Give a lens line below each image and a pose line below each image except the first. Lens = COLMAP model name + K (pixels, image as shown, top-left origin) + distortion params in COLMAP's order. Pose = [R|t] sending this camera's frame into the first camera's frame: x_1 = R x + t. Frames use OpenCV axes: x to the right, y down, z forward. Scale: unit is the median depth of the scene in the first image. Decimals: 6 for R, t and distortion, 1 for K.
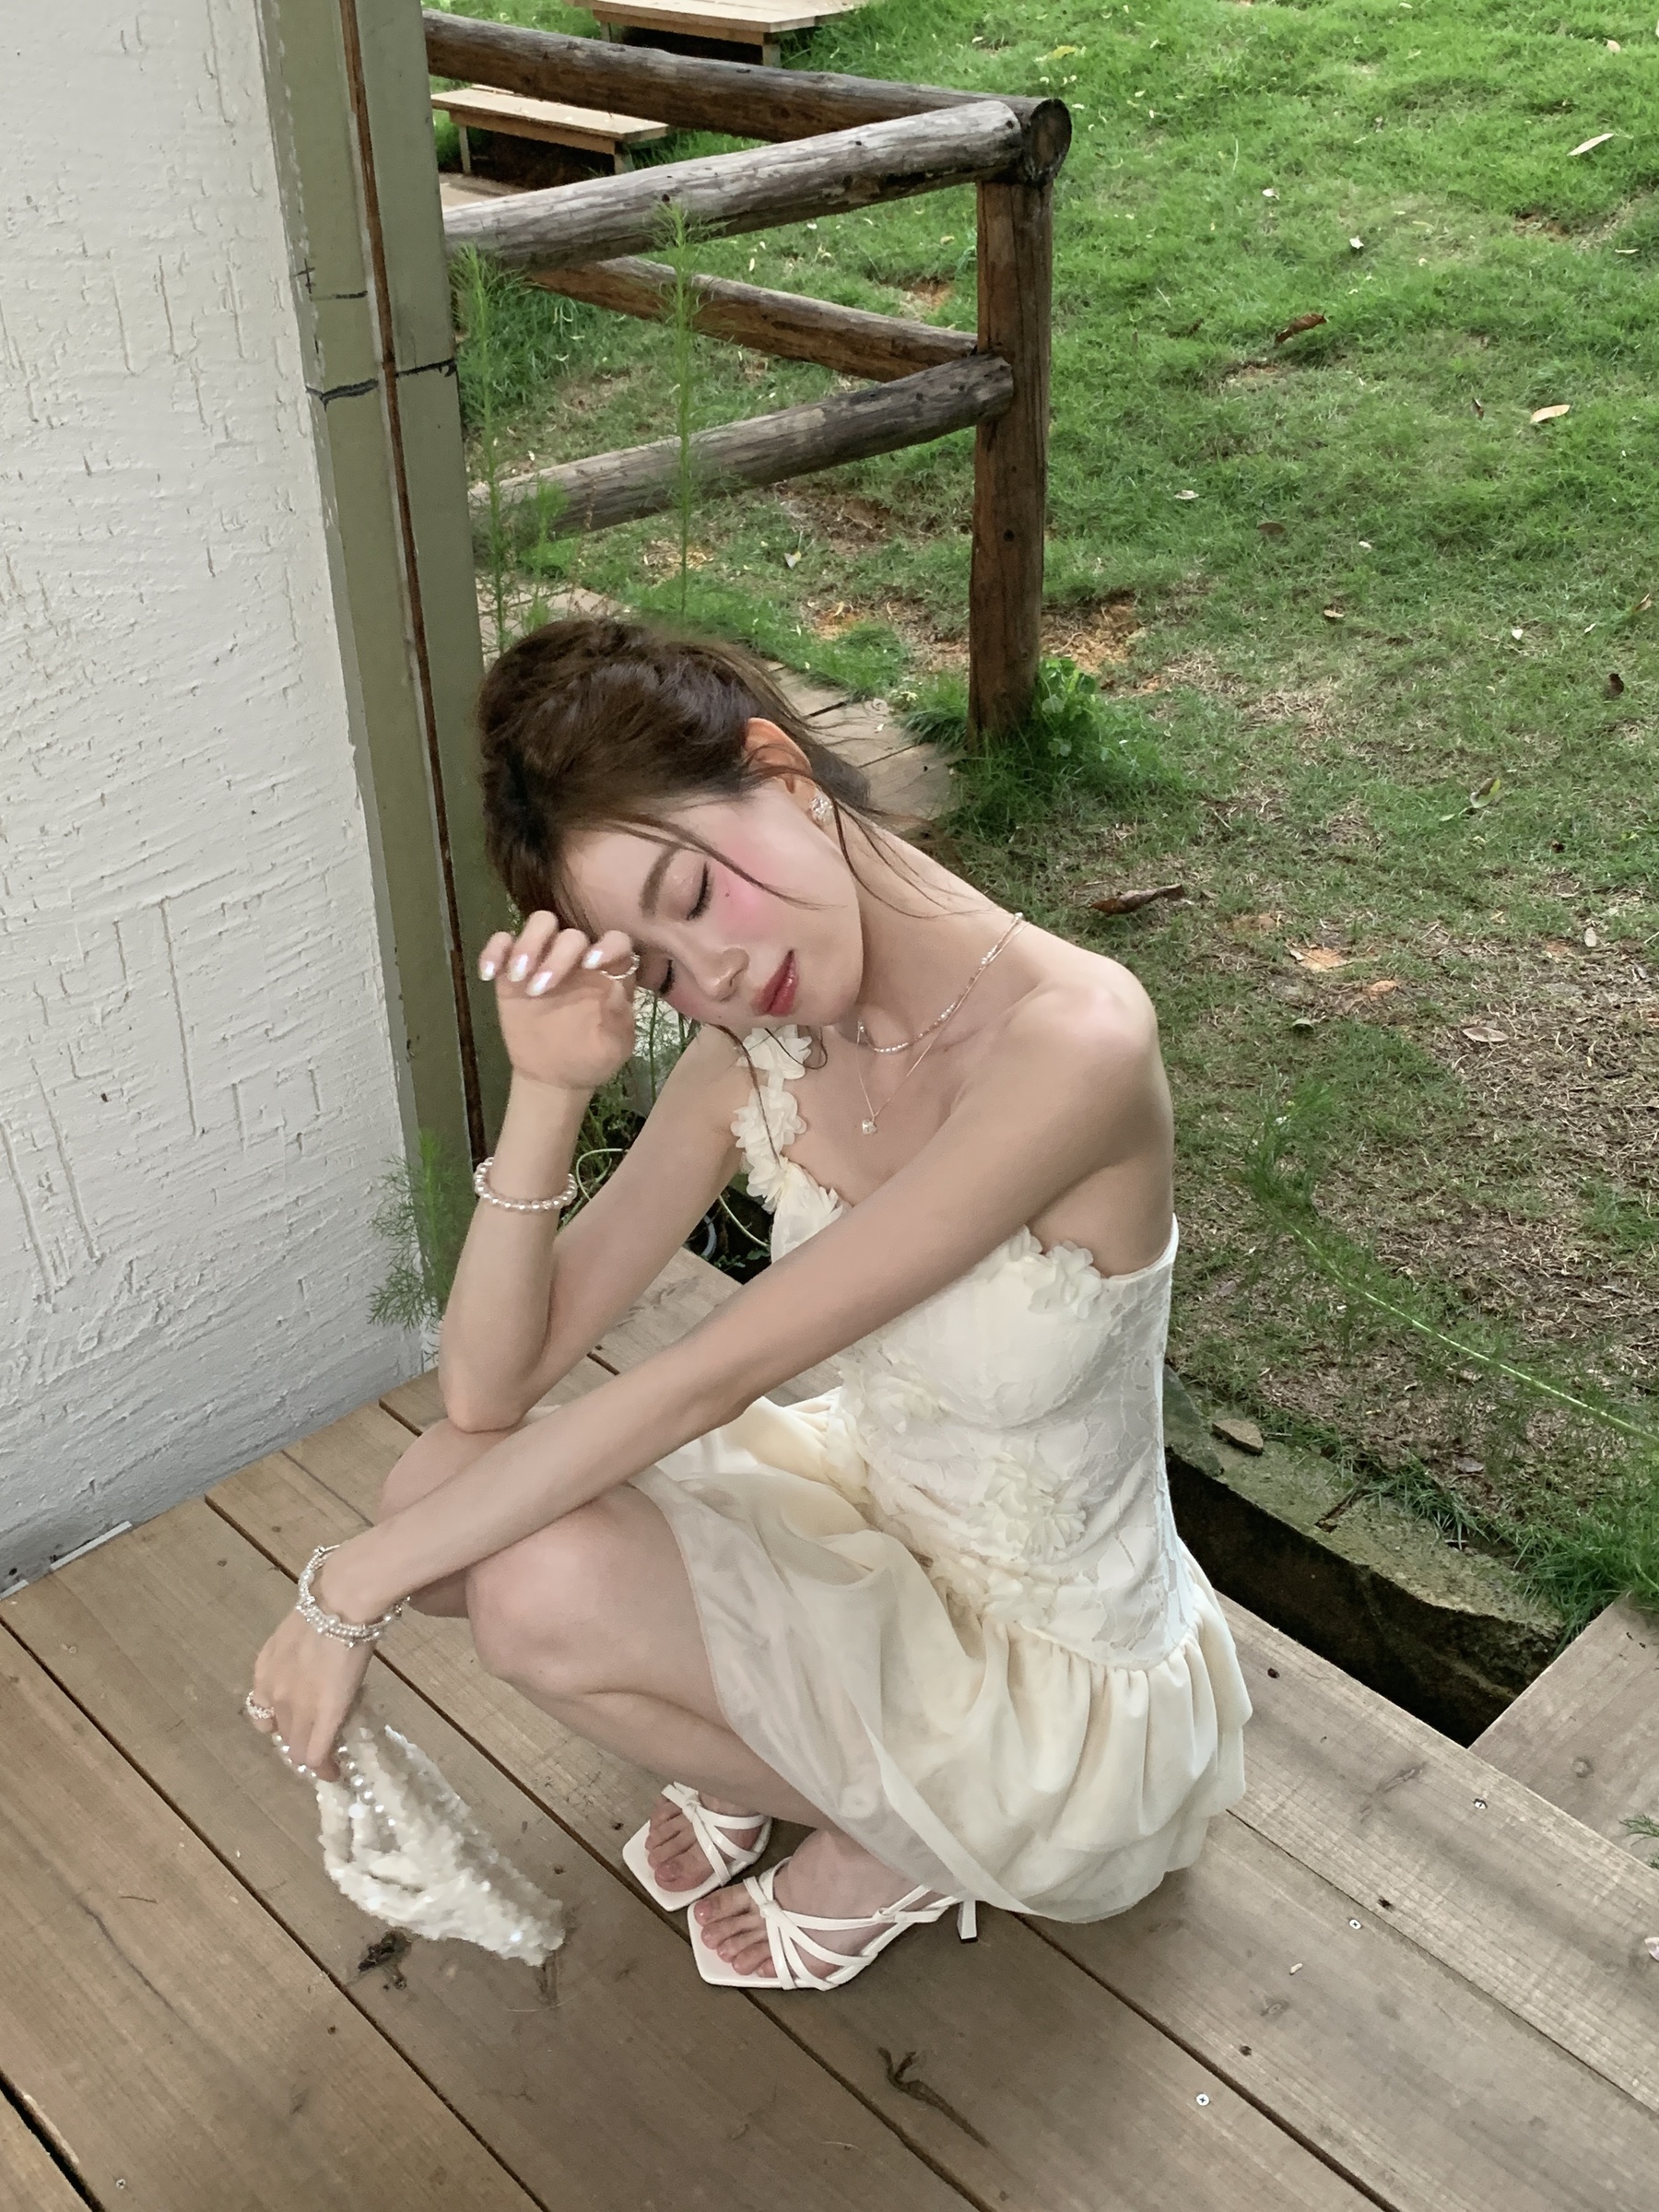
lens RADIAL K [[2265.1, 0, 829.9], [0, 2265.1, 1104.6], [0, 0, 1]] dist [0.012036, 0.000000]
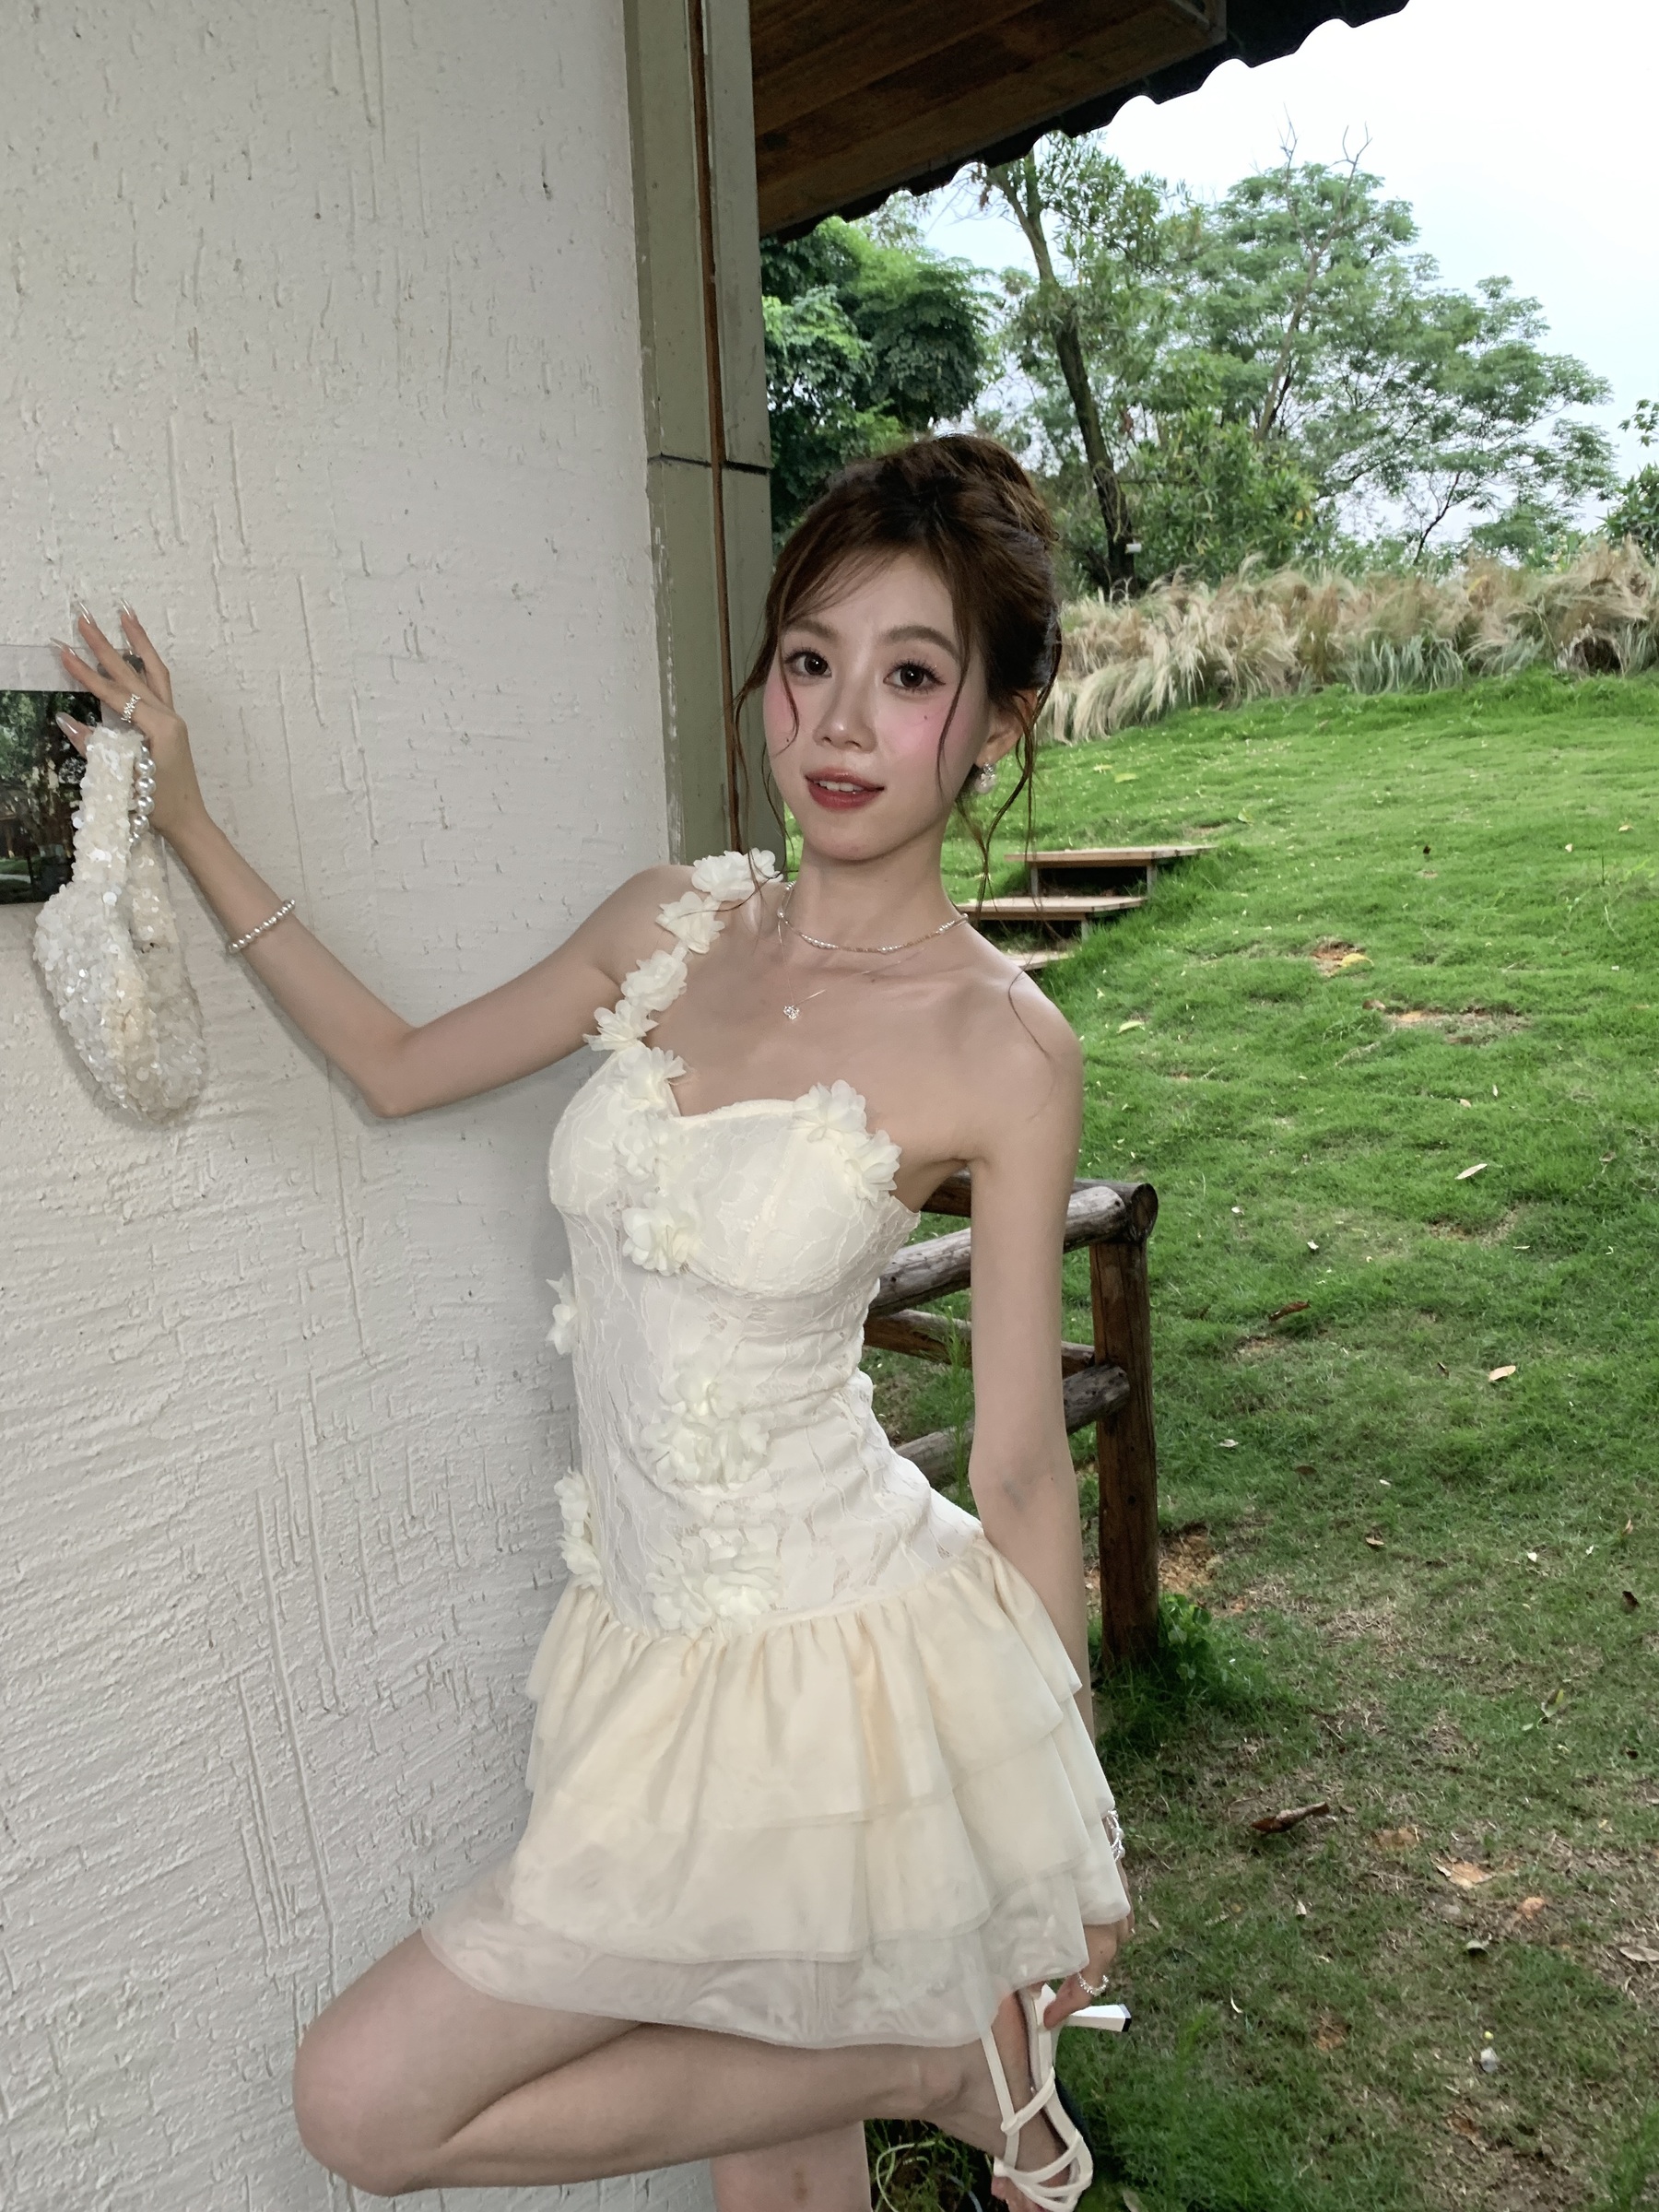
lens RADIAL K [[1712.3, 0, 841.9], [0, 1712.3, 1090.2], [0, 0, 1]] dist [0.009508, -0.006855]
pose [[0.998846, -0.034637, 0.033273, -0.118232], [0.045210, 0.911905, -0.407903, -0.090056], [-0.016213, 0.408937, 0.912419, 0.053862]]
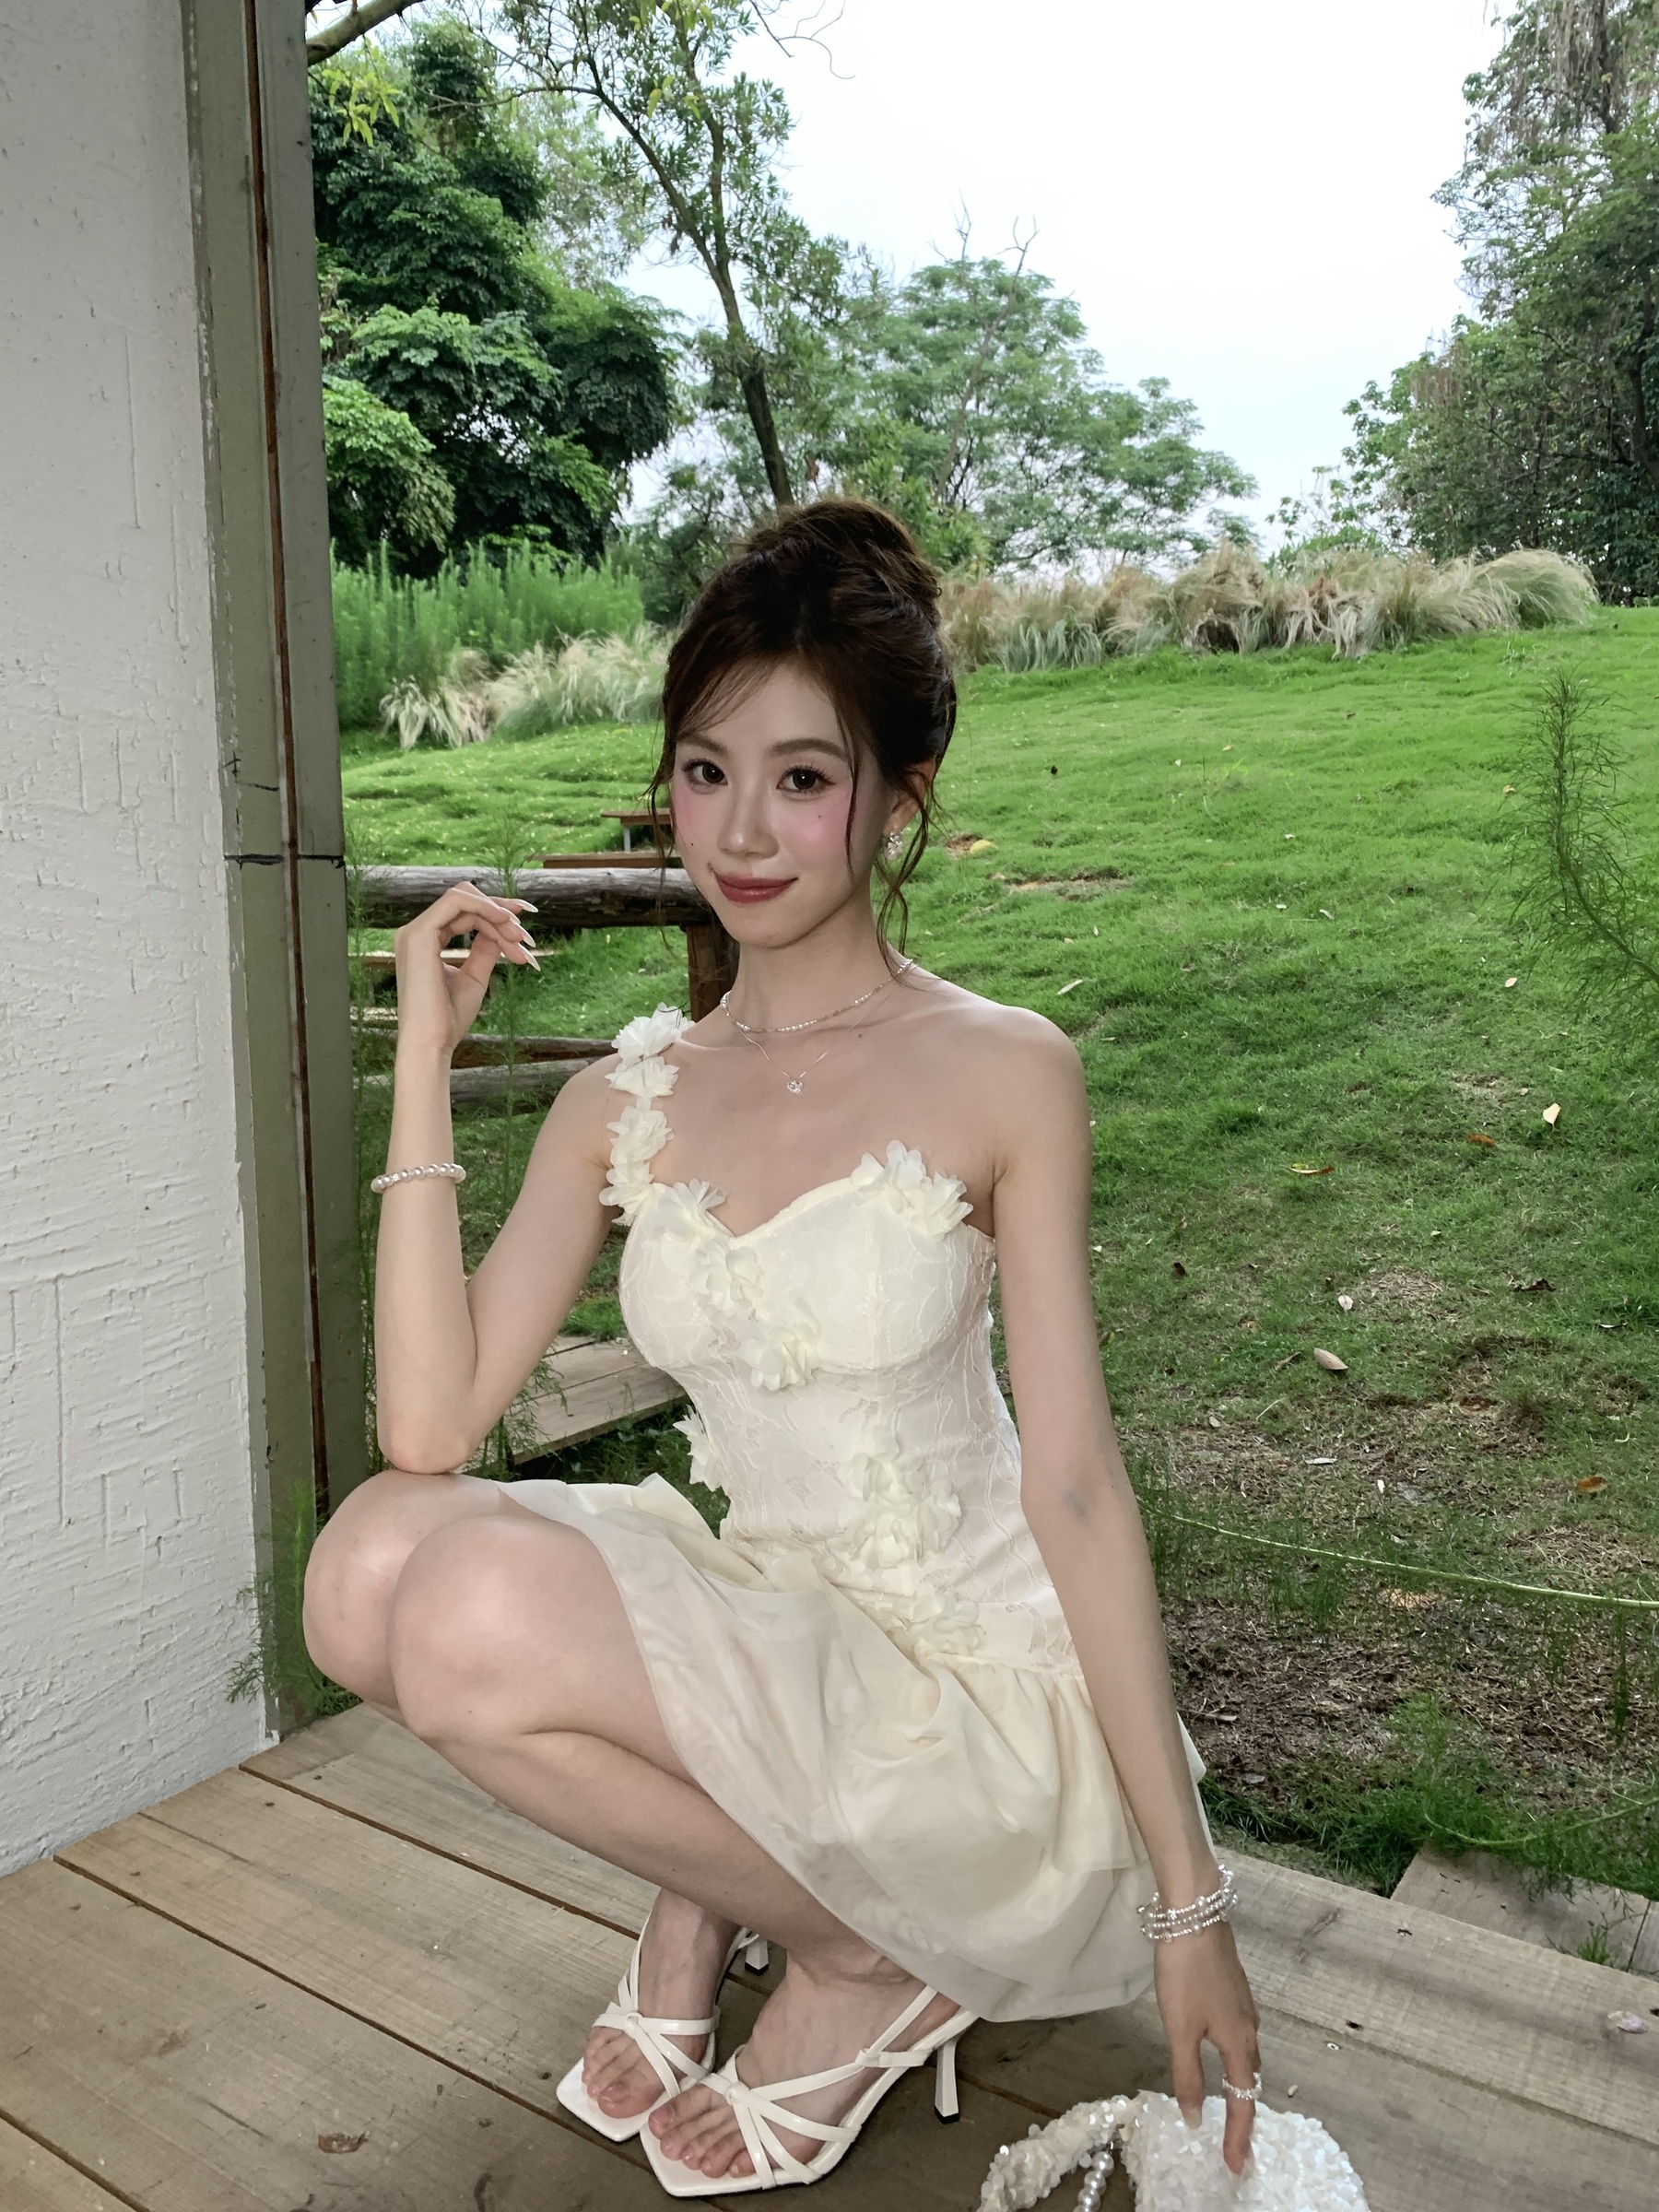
lens RADIAL K [[1712.3, 0, 829.0], [0, 1712.3, 1096.5], [0, 0, 1]] dist [0.009508, -0.006855]
pose [[0.979757, -0.025450, 0.198568, -0.063200], [0.111424, 0.893375, -0.435277, 0.162943], [-0.166318, 0.448591, 0.878126, 0.117518]]
